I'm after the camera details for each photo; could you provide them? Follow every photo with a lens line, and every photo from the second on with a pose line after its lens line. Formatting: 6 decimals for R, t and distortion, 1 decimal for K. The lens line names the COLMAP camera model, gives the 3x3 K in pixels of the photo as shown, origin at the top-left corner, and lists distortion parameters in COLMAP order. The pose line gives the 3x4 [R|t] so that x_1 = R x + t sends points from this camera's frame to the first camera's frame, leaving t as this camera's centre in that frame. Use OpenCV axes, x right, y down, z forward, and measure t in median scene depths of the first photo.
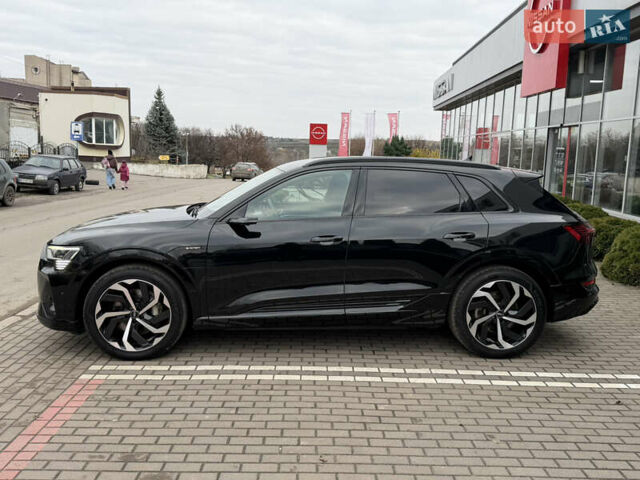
lens RADIAL K [[597.8, 0, 320.0], [0, 597.8, 240.0], [0, 0, 1]] dist [0.076683, -0.004835]
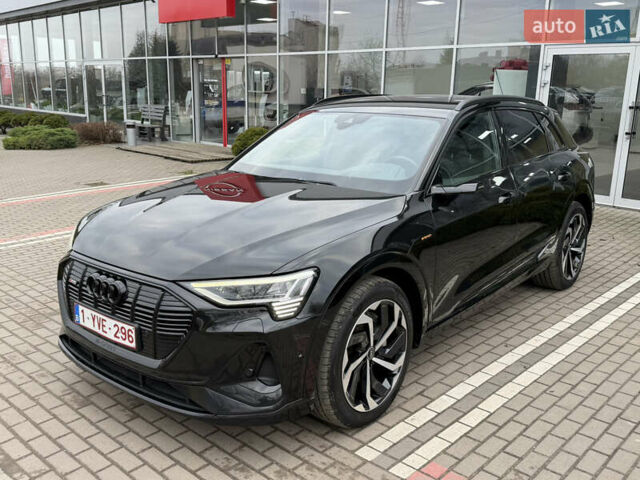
lens RADIAL K [[619.7, 0, 320.0], [0, 619.7, 240.0], [0, 0, 1]] dist [0.124355, -0.009543]
pose [[0.699780, -0.188648, 0.689000, -0.794335], [0.120955, 0.981864, 0.145987, -0.102171], [-0.704044, -0.018820, 0.709907, 0.572457]]
